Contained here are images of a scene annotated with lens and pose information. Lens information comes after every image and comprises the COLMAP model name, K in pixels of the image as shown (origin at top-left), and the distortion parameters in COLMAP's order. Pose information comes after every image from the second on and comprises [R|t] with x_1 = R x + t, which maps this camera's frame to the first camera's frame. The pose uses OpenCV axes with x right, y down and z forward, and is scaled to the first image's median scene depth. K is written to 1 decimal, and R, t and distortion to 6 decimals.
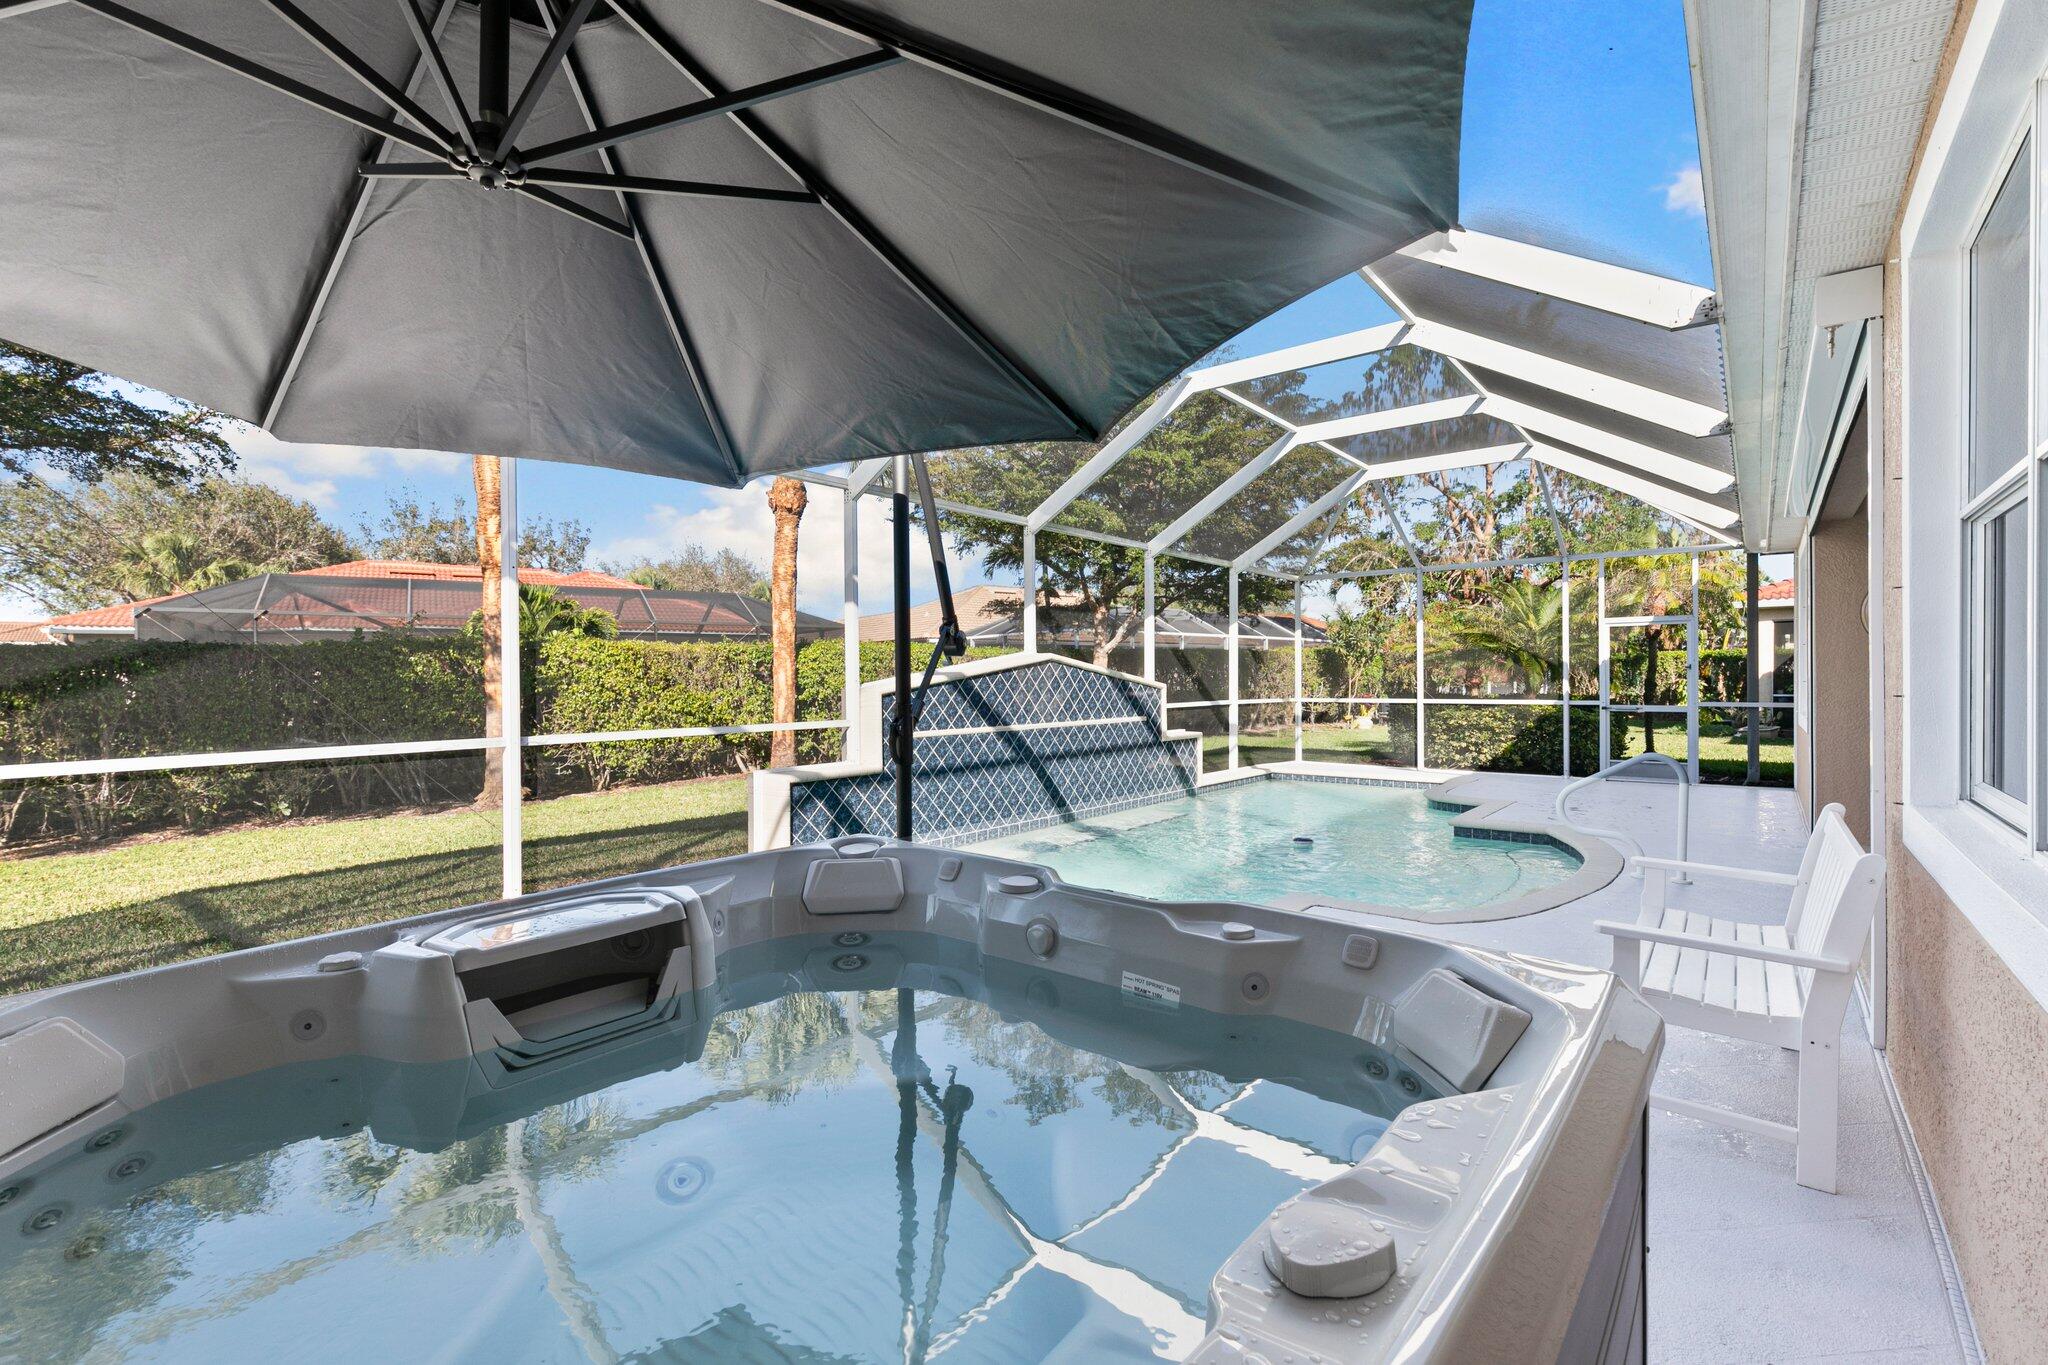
lens RADIAL K [[914.4, 0, 1026.1], [0, 914.4, 686.7], [0, 0, 1]] dist [0.000540, 0.000018]
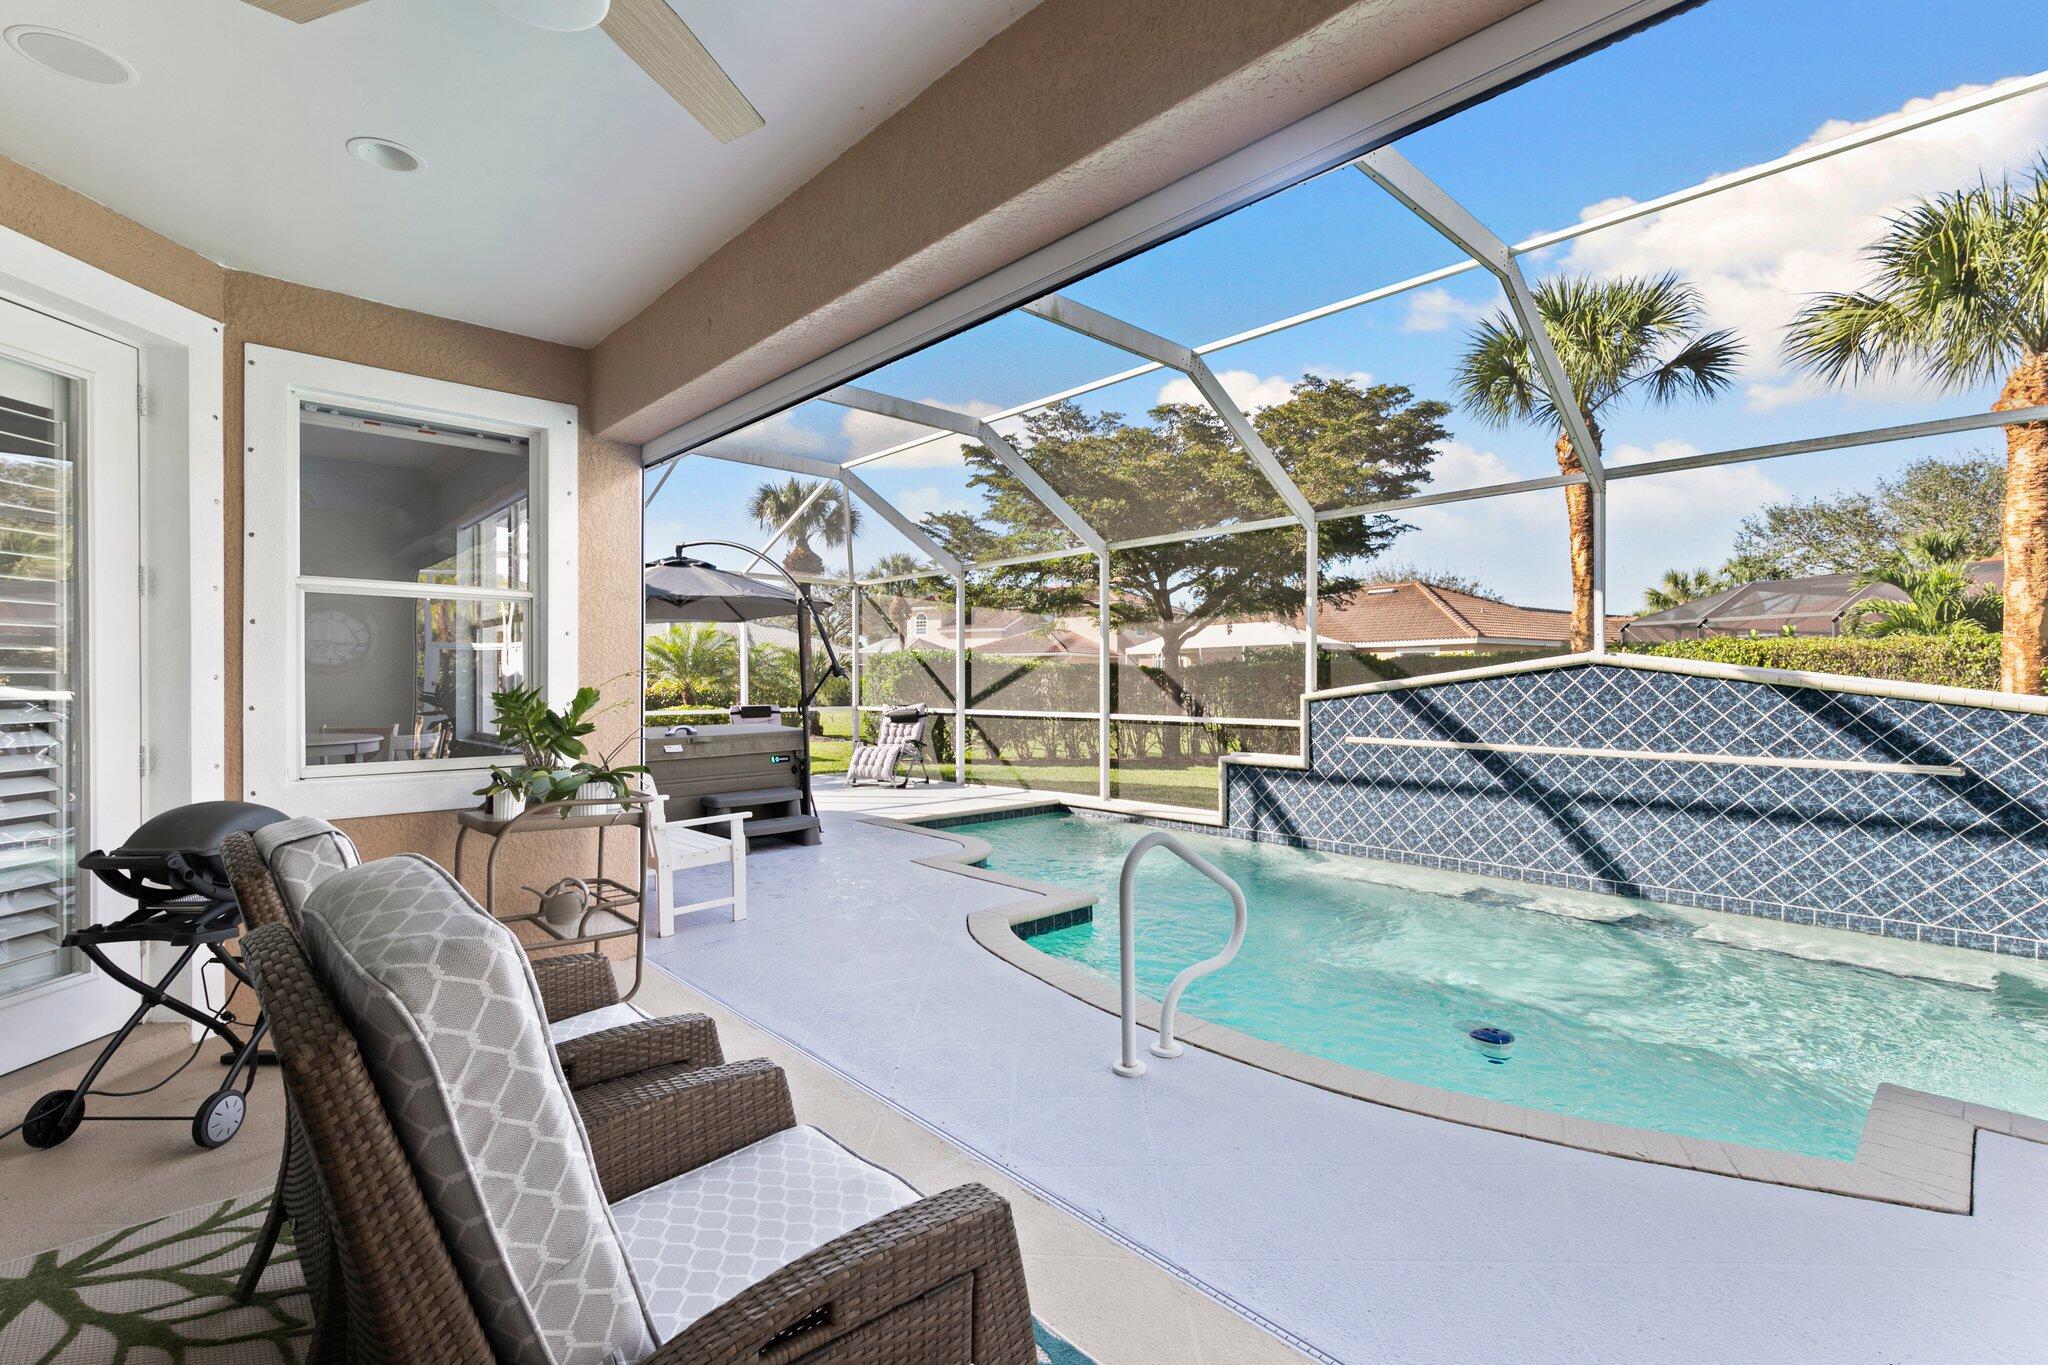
lens RADIAL K [[914.4, 0, 1026.0], [0, 914.4, 677.3], [0, 0, 1]] dist [0.000540, 0.000018]
pose [[-0.140052, 0.014454, -0.990039, 0.831069], [0.000968, 0.999895, 0.014461, -0.027146], [0.990144, 0.001067, -0.140052, 0.723672]]
